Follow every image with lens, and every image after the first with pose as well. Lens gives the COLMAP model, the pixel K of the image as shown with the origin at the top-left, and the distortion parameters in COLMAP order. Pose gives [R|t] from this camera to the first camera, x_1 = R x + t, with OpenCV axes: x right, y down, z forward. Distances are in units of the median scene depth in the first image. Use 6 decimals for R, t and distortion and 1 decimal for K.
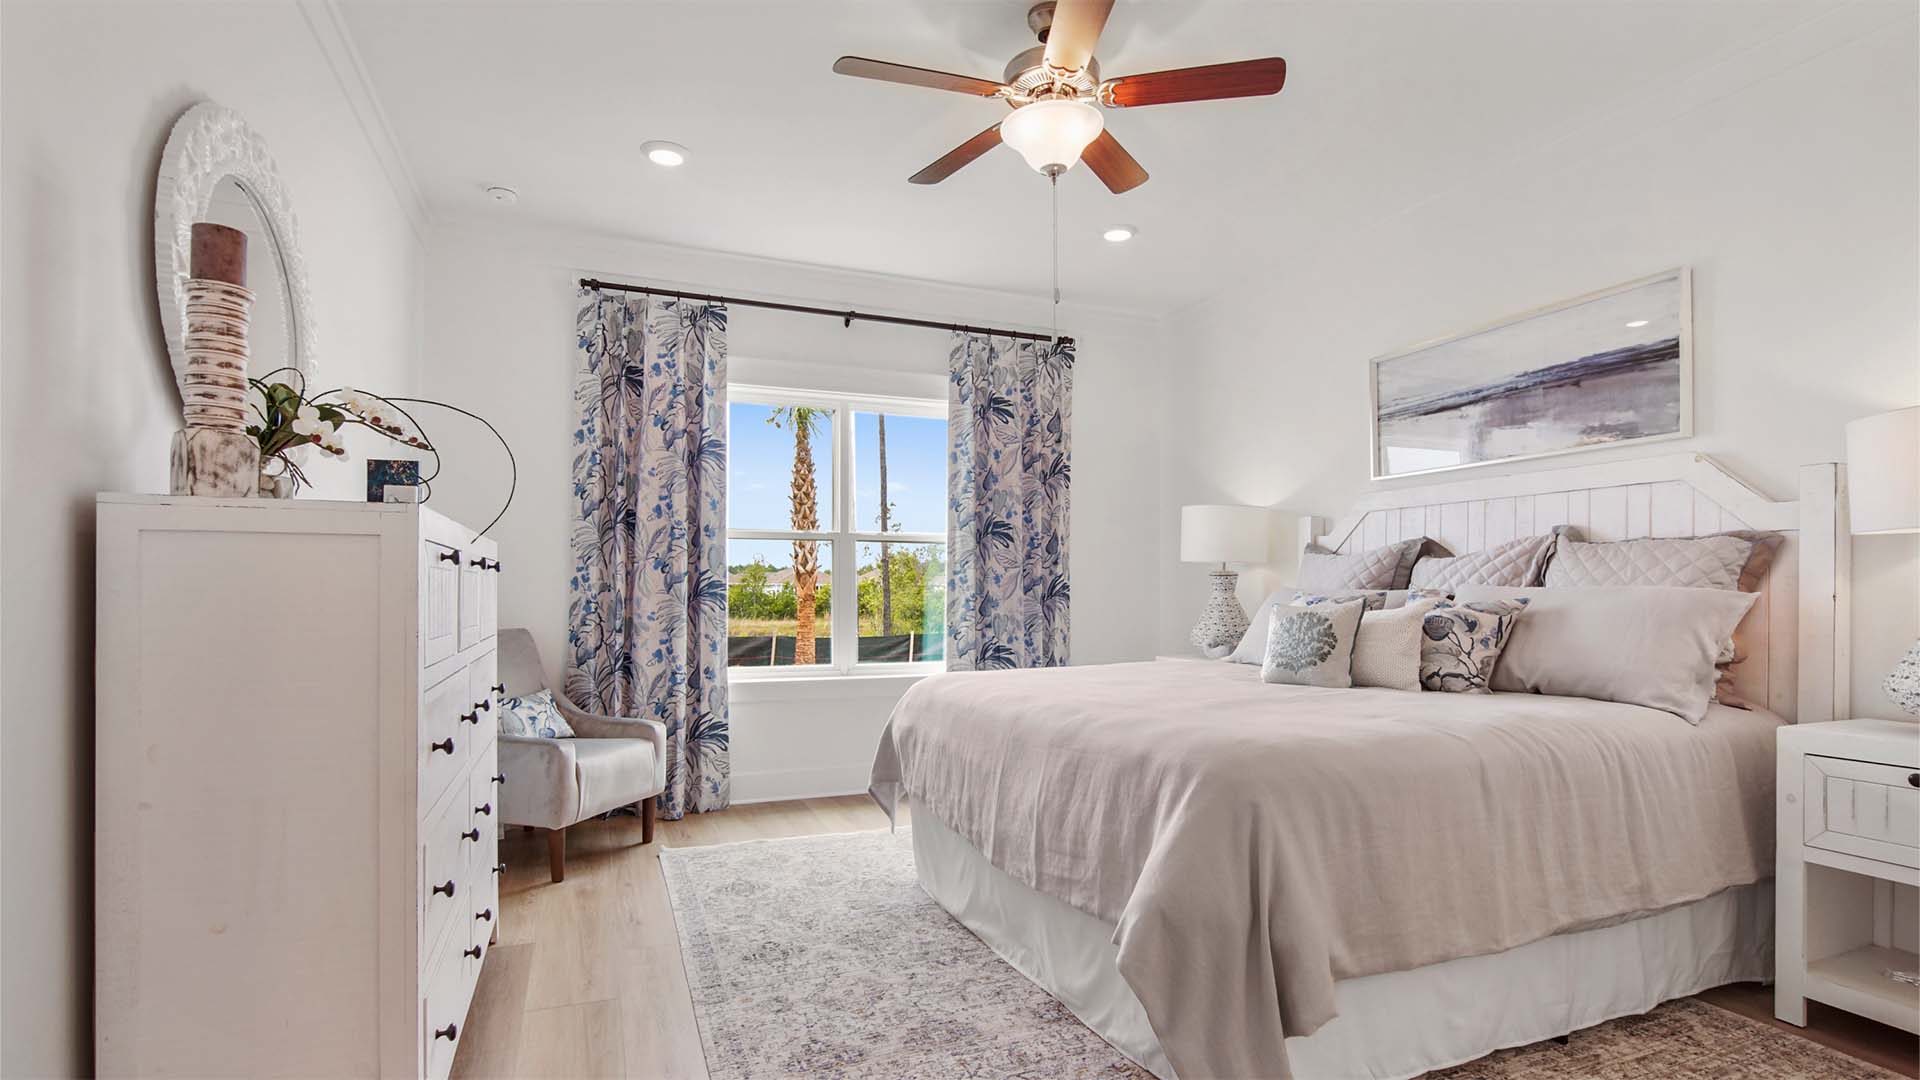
lens RADIAL K [[901.3, 0, 958.6], [0, 901.3, 579.5], [0, 0, 1]] dist [-0.000388, 0.000070]
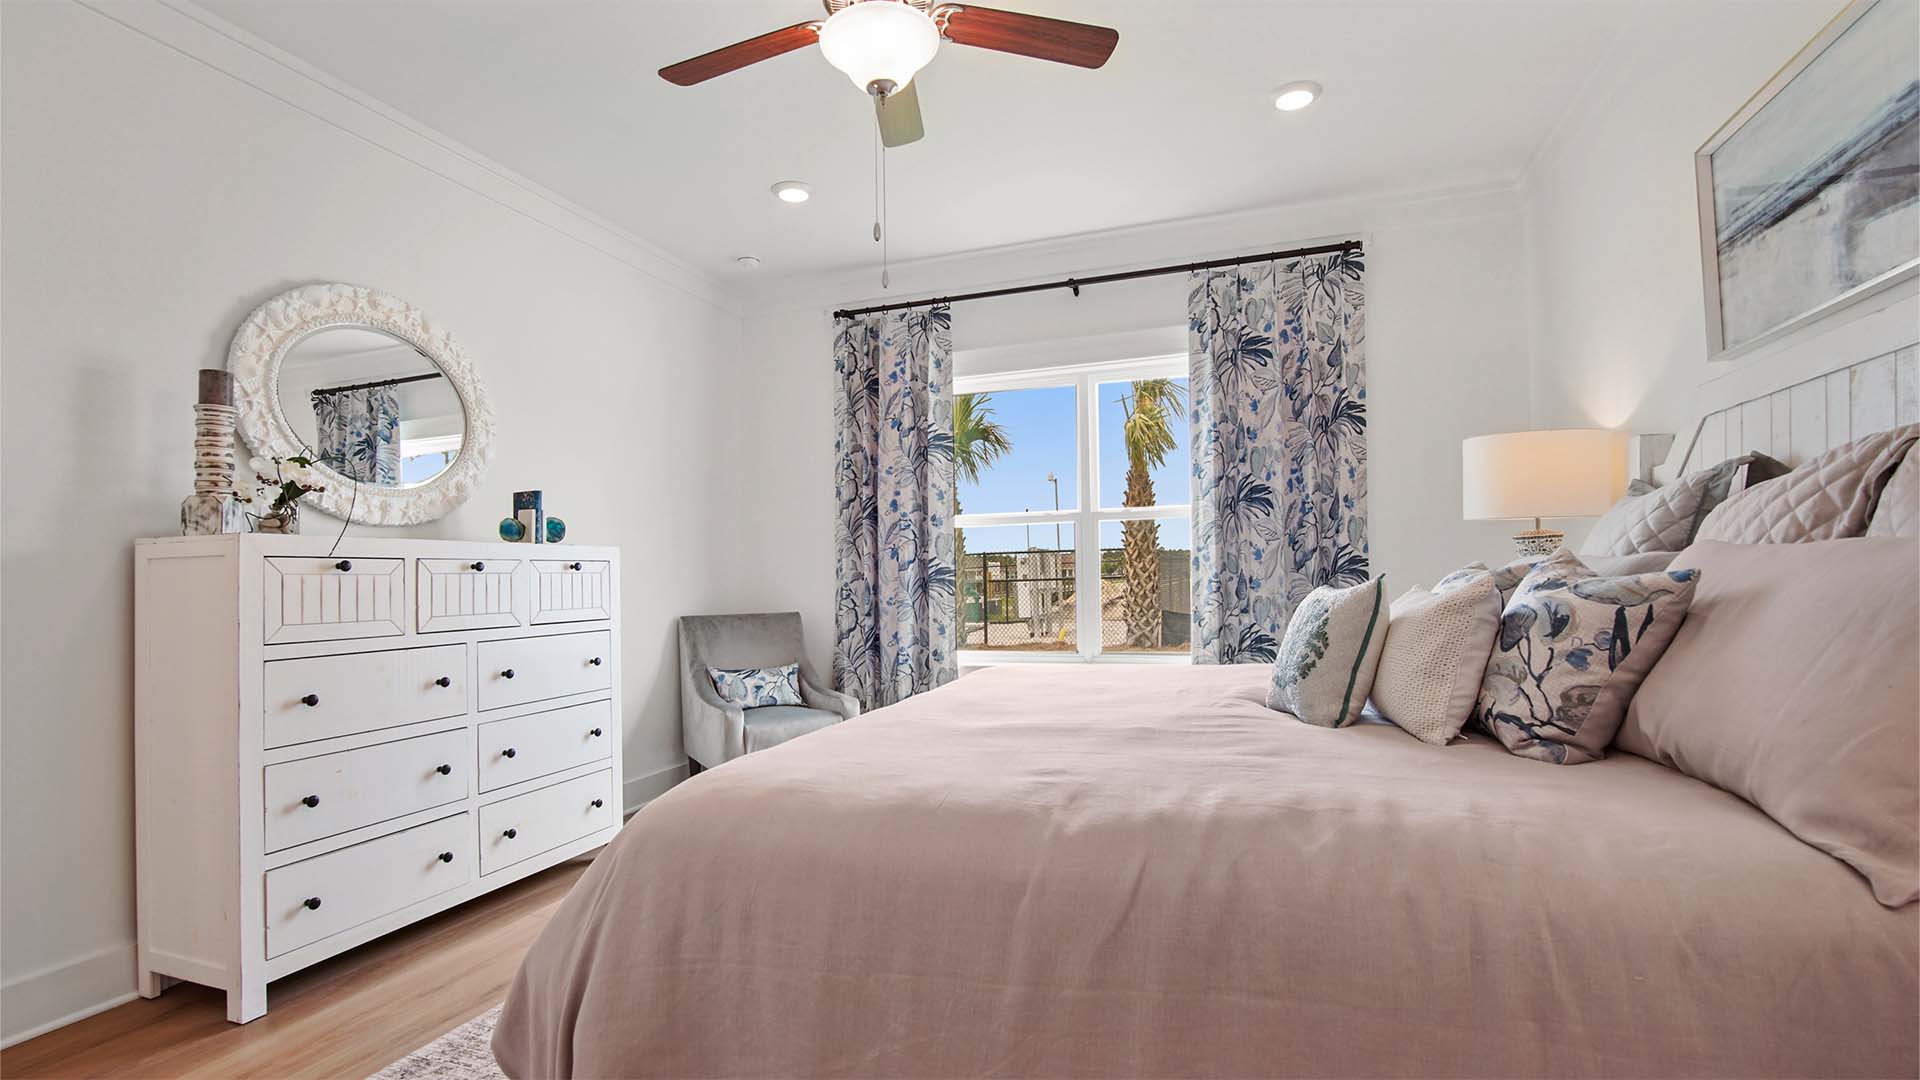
lens RADIAL K [[862.4, 0, 963.2], [0, 862.4, 548.5], [0, 0, 1]] dist [-0.002388, 0.000507]
pose [[0.758950, -0.041643, -0.649815, 0.404738], [0.034174, 0.999125, -0.024115, 0.004543], [0.650251, -0.003905, 0.759709, 0.252786]]
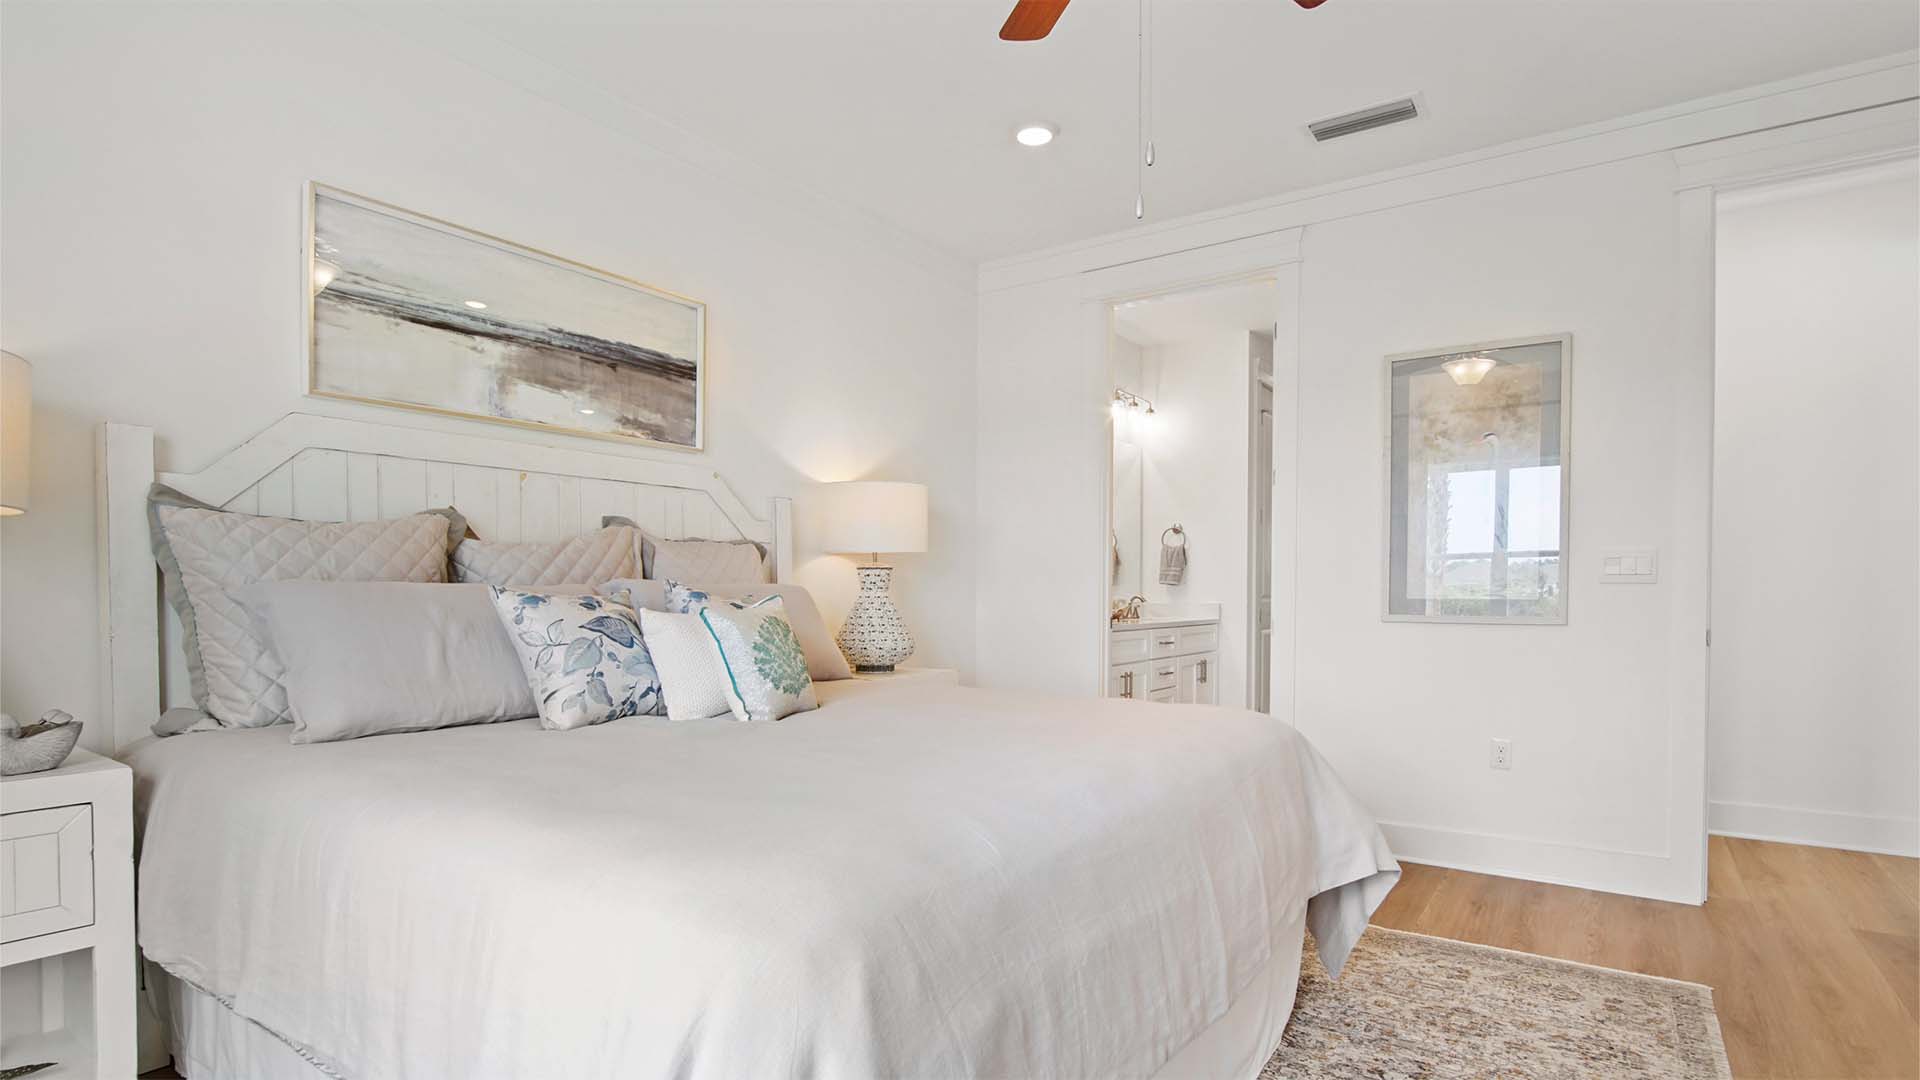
lens RADIAL K [[885.3, 0, 963.6], [0, 885.3, 612.9], [0, 0, 1]] dist [-0.023011, -0.000106]
pose [[-0.520618, -0.019806, 0.853560, -0.209198], [-0.008657, 0.999802, 0.017919, 0.013770], [-0.853746, 0.001940, -0.520686, 0.837718]]
